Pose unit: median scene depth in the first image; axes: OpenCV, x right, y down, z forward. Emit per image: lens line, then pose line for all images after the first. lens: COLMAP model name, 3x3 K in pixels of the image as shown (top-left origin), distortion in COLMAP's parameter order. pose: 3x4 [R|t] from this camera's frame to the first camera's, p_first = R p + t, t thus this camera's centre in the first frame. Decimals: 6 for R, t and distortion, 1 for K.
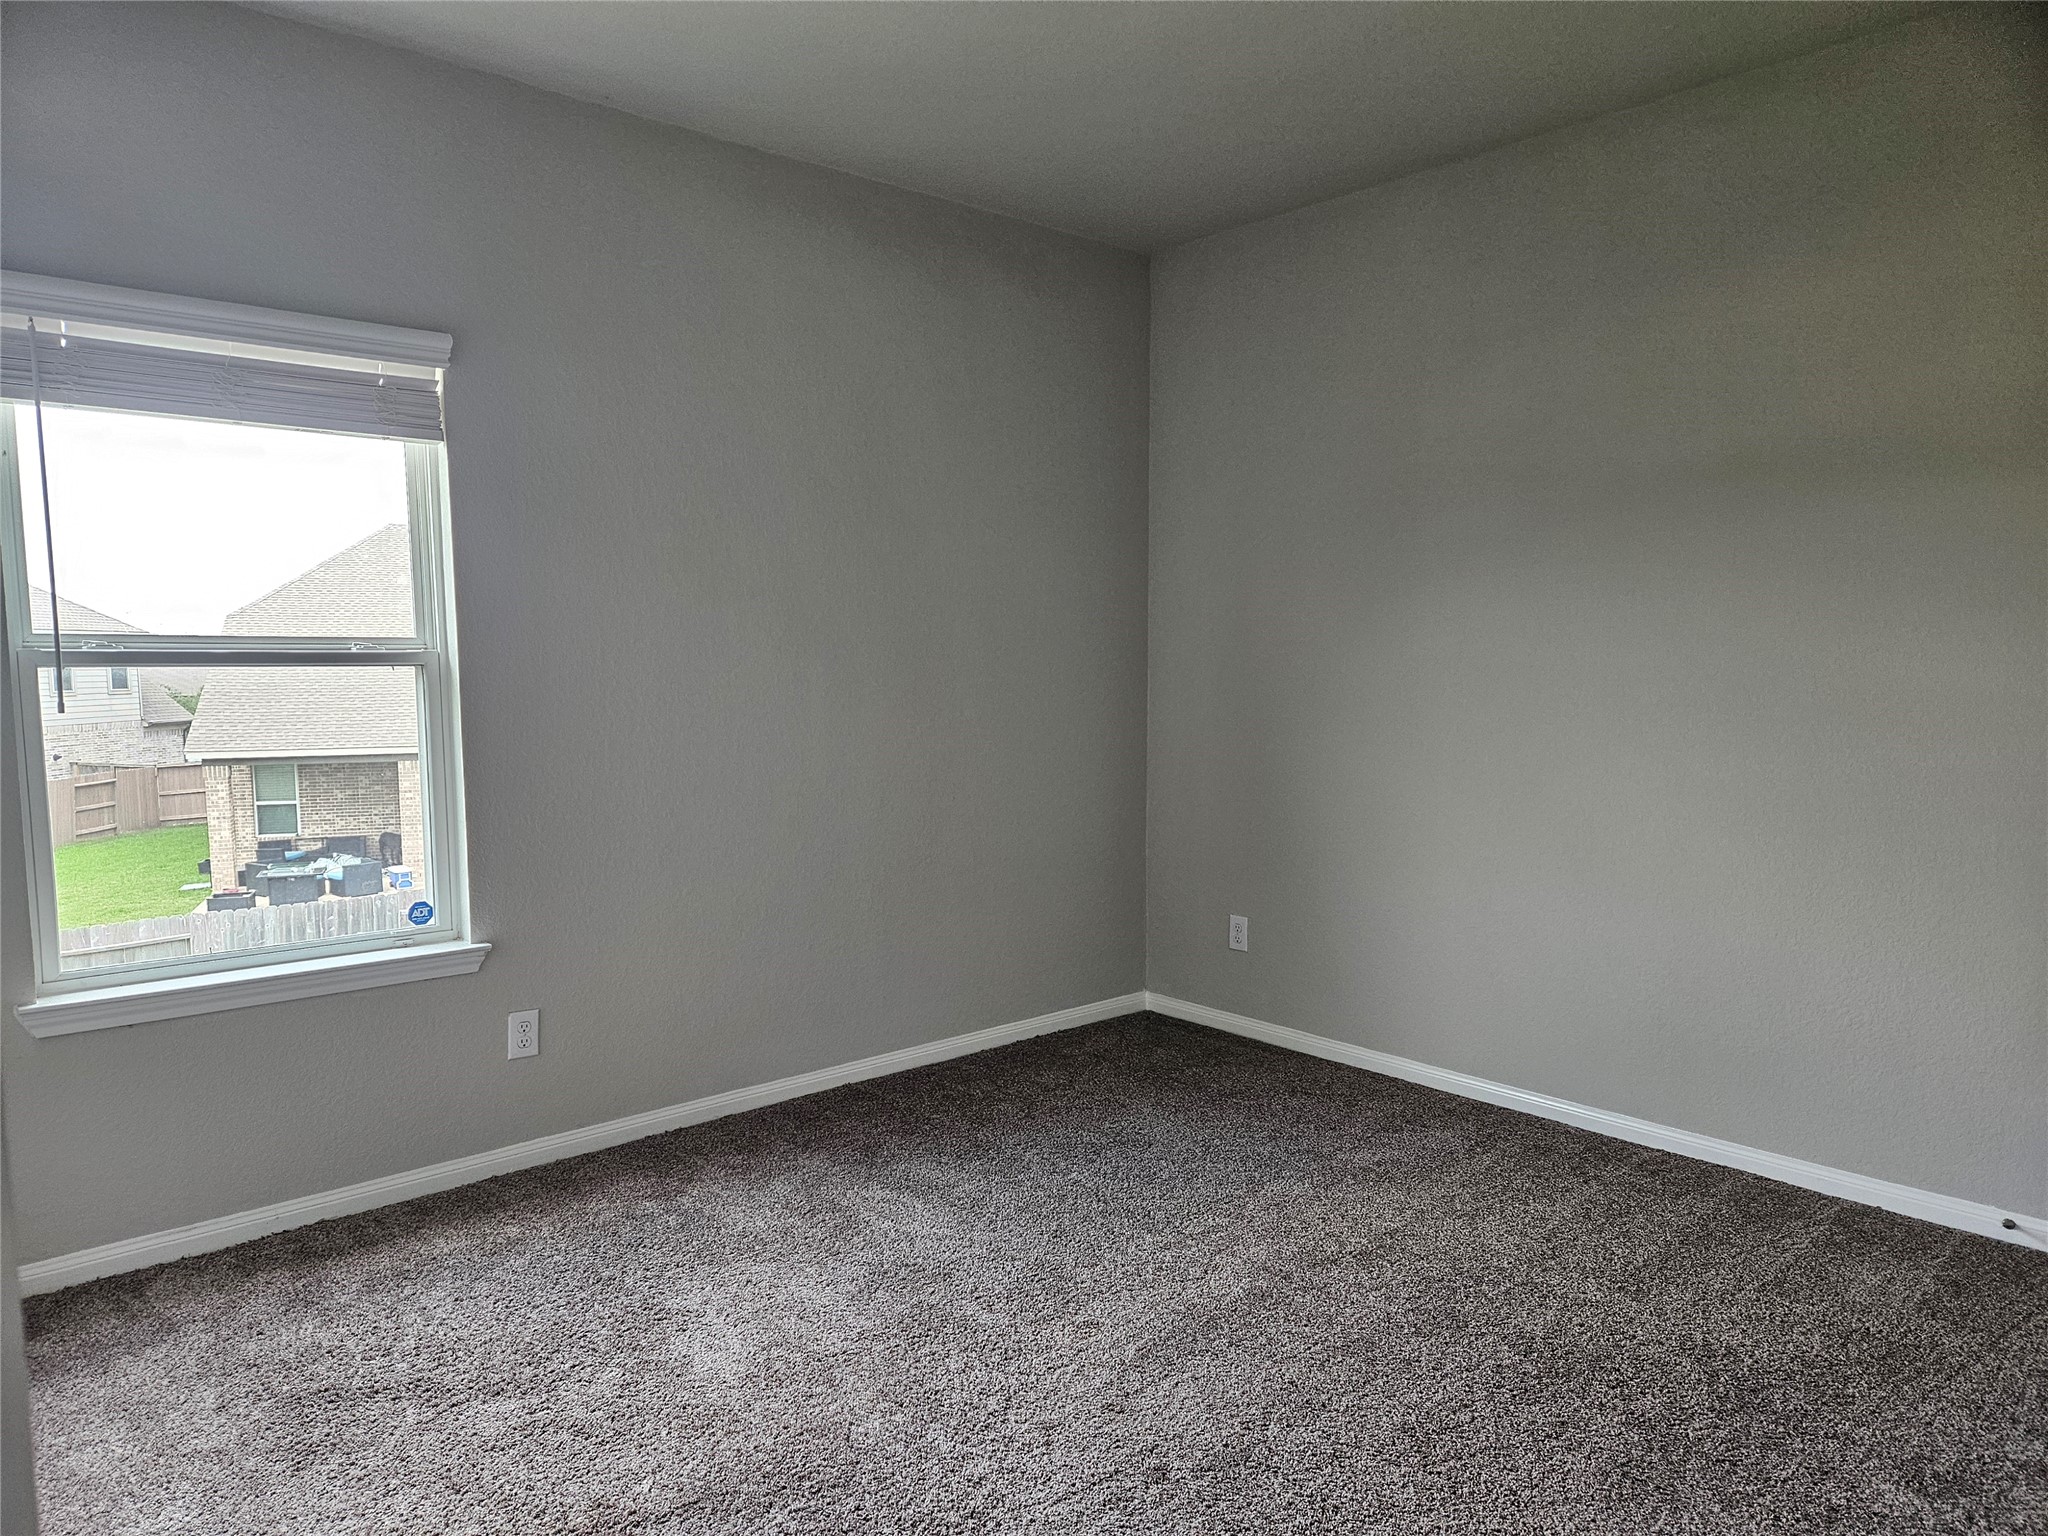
lens RADIAL K [[1342.2, 0, 1021.4], [0, 1342.2, 806.9], [0, 0, 1]] dist [-0.002408, -0.001337]
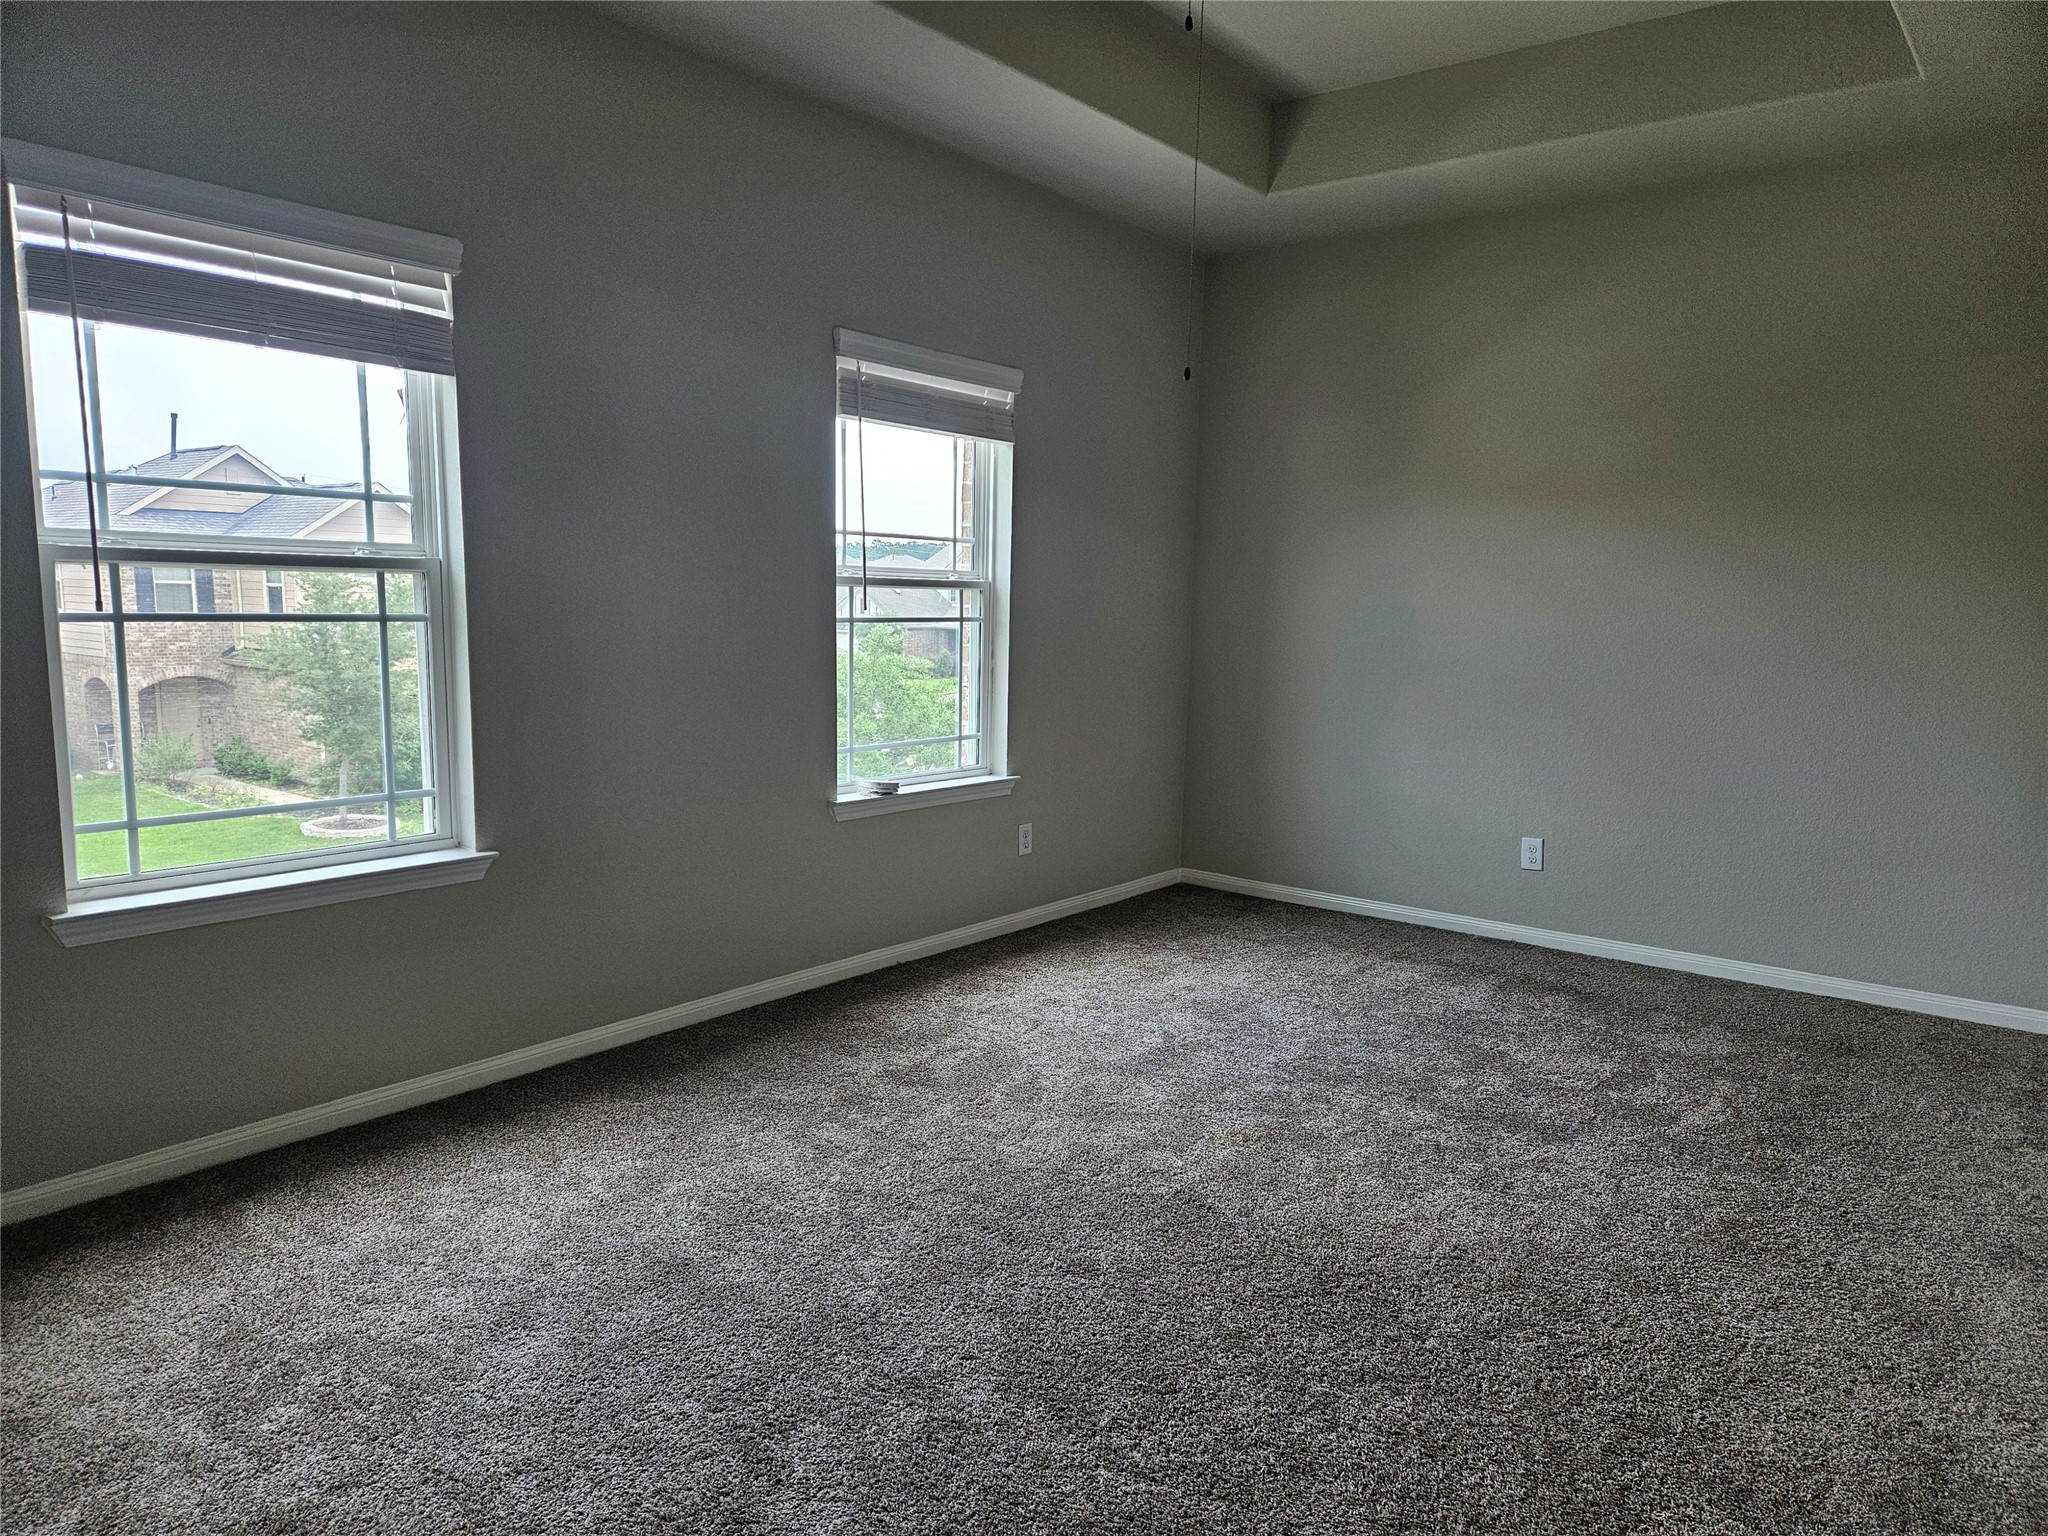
lens RADIAL K [[1385.4, 0, 1024.0], [0, 1385.4, 768.0], [0, 0, 1]] dist [-0.004286, -0.003750]
pose [[0.987307, -0.005475, 0.158726, -0.188677], [0.002132, 0.999772, 0.021224, 0.017993], [-0.158806, -0.020616, 0.987095, -0.155184]]
